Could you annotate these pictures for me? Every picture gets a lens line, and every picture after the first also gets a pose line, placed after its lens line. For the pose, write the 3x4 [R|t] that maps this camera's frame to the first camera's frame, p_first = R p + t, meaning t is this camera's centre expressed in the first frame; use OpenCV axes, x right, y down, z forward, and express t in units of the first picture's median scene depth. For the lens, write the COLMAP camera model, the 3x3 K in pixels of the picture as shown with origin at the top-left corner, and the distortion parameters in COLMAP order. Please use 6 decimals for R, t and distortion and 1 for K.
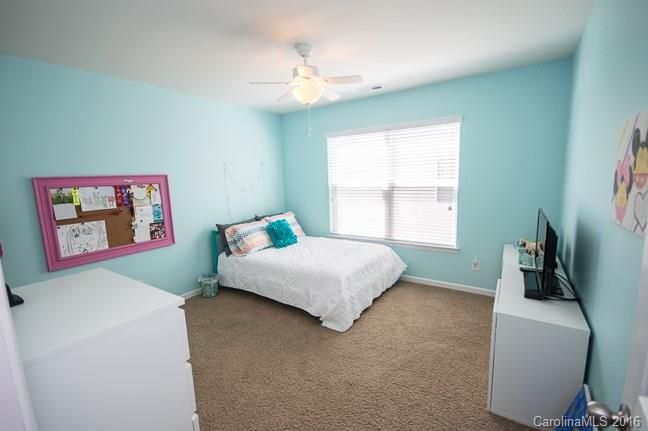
lens RADIAL K [[289.4, 0, 321.6], [0, 289.4, 217.9], [0, 0, 1]] dist [-0.001066, -0.000197]
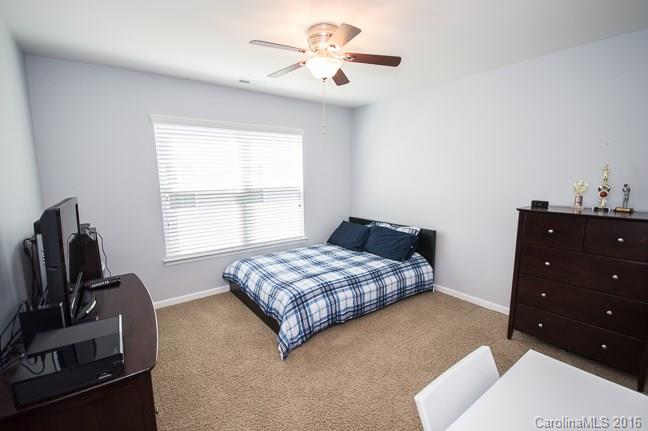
lens RADIAL K [[289.4, 0, 321.6], [0, 289.4, 217.9], [0, 0, 1]] dist [-0.001066, -0.000197]
pose [[0.343878, -0.112563, 0.932243, -0.626359], [0.135179, 0.988382, 0.069478, -0.050724], [-0.929233, 0.102128, 0.355099, 0.484506]]
